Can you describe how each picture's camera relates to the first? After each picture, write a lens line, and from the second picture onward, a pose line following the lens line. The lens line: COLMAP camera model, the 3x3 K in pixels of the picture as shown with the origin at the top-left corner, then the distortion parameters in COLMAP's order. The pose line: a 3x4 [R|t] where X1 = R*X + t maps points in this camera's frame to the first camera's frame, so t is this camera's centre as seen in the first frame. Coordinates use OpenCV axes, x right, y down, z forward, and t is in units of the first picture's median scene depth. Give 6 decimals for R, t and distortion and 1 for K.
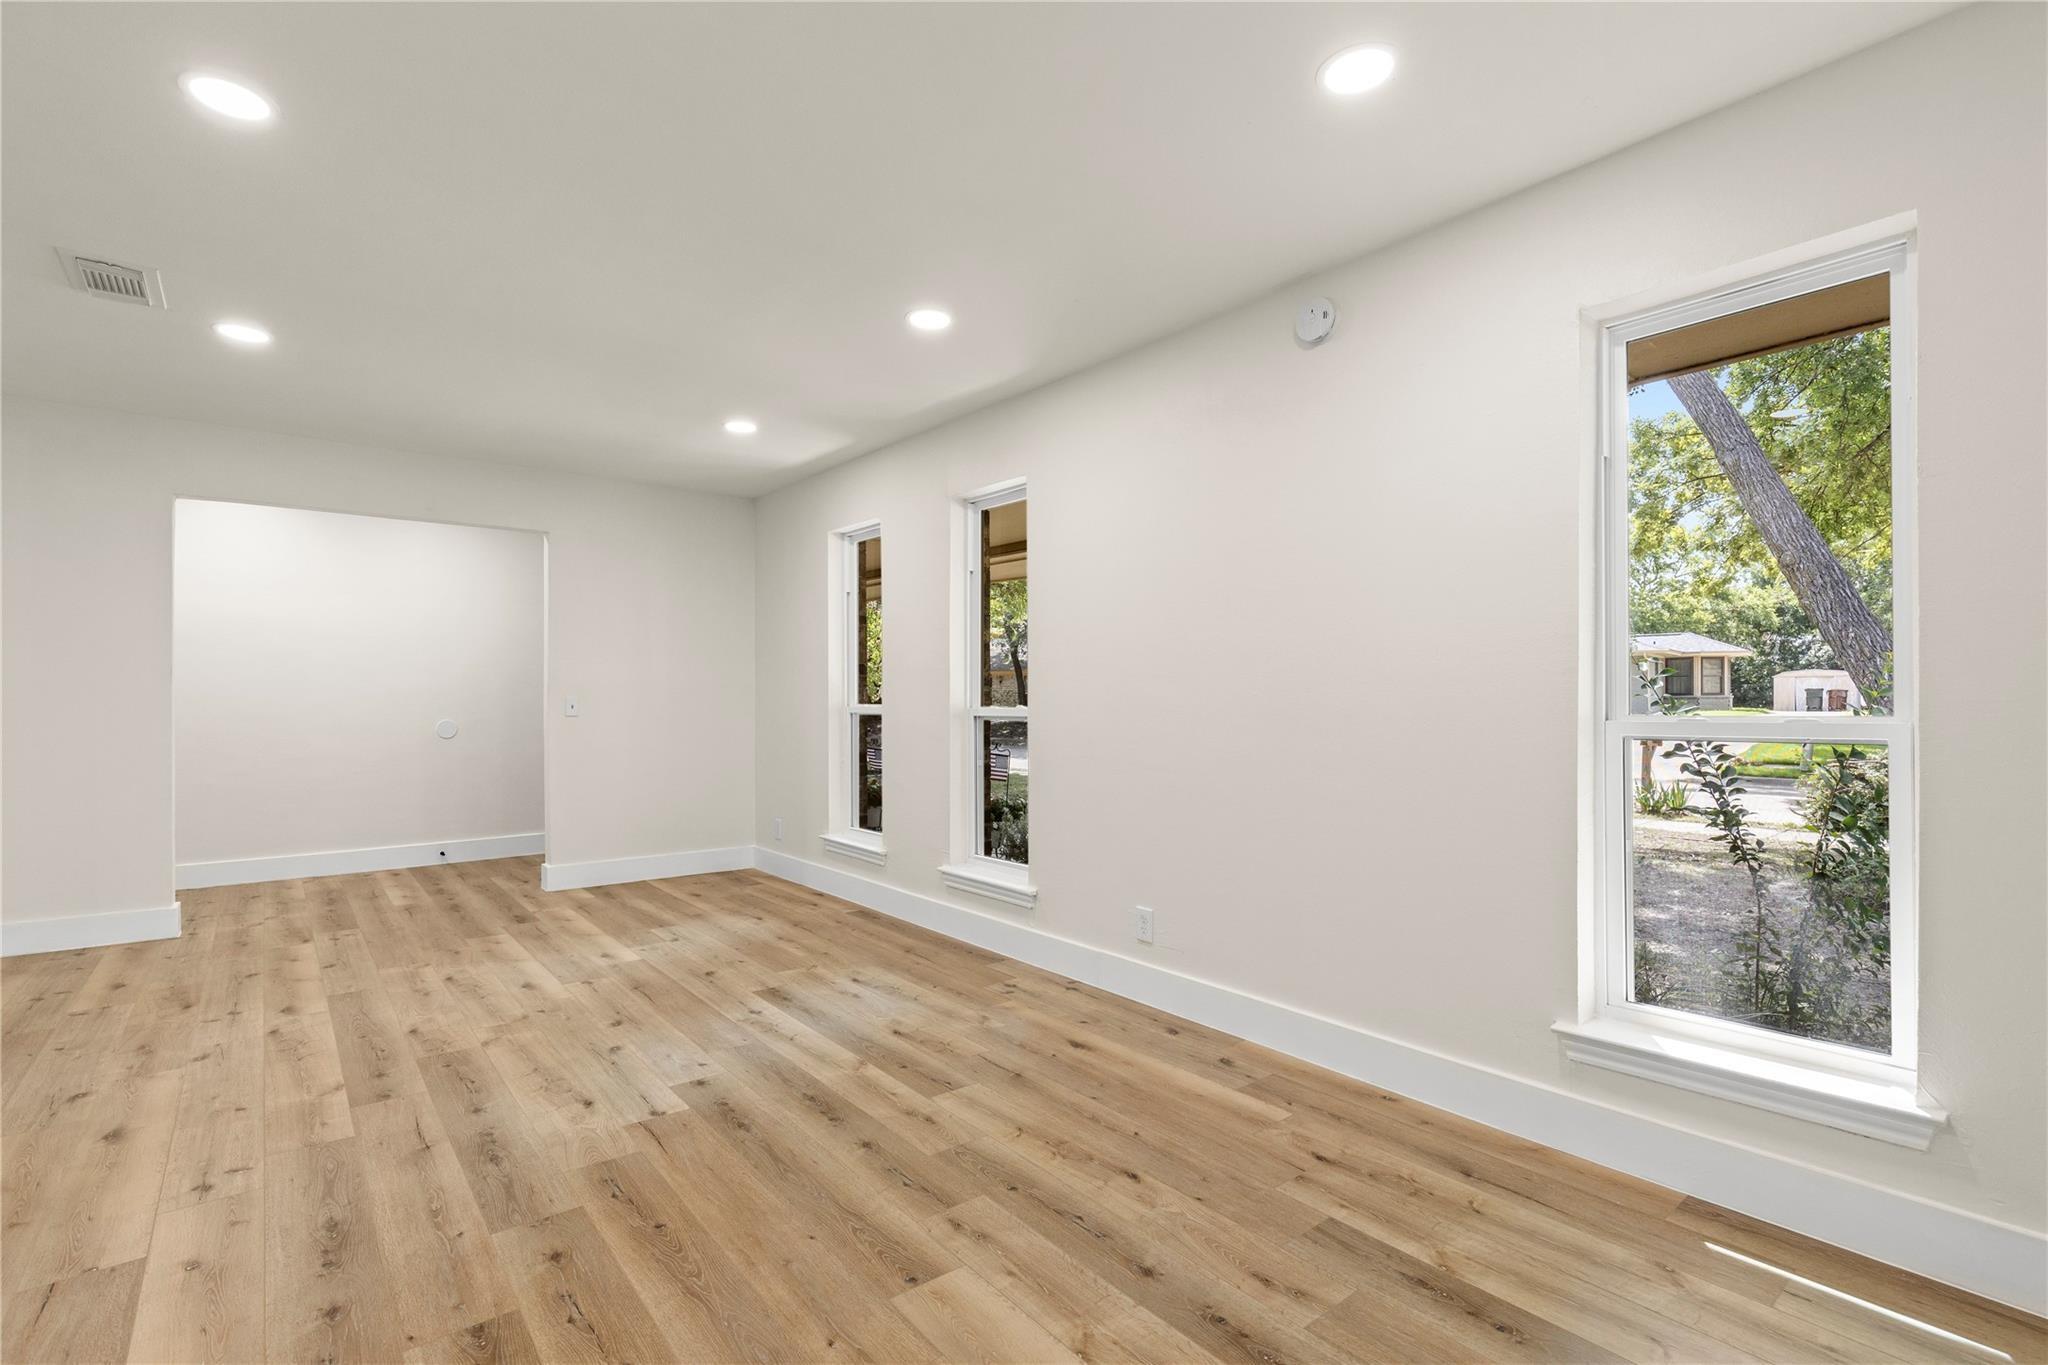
lens RADIAL K [[930.9, 0, 1014.0], [0, 930.9, 706.2], [0, 0, 1]] dist [0.010558, -0.001257]
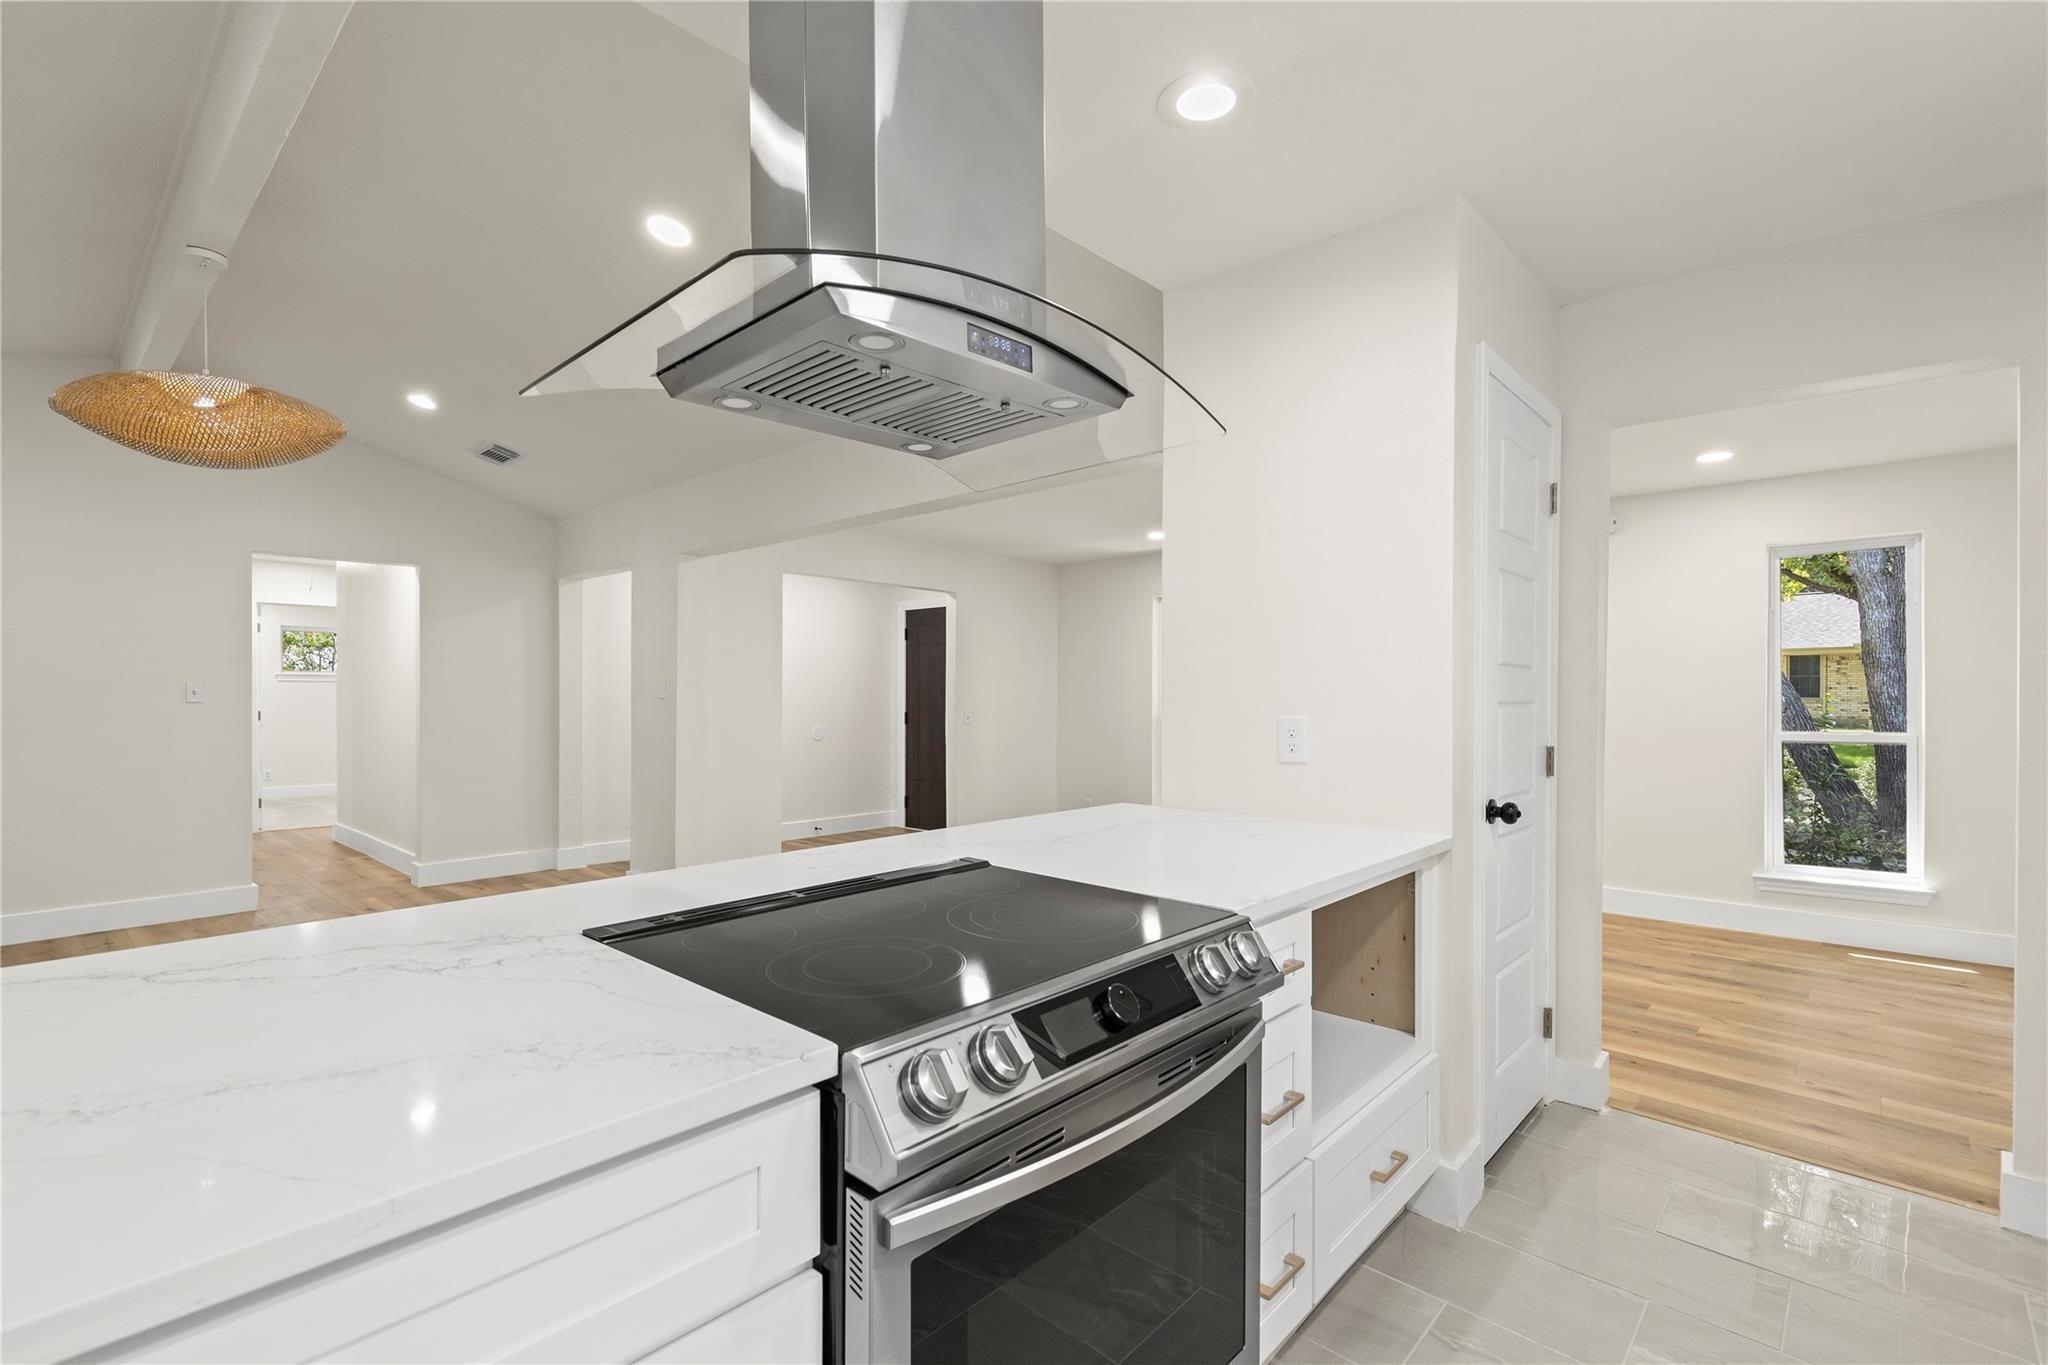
lens RADIAL K [[927.0, 0, 1015.5], [0, 927.0, 681.9], [0, 0, 1]] dist [0.010193, -0.000895]
pose [[0.990349, 0.004524, 0.138521, -1.118070], [-0.000942, 0.999664, -0.025914, -0.029158], [-0.138592, 0.025533, 0.990020, -0.706202]]
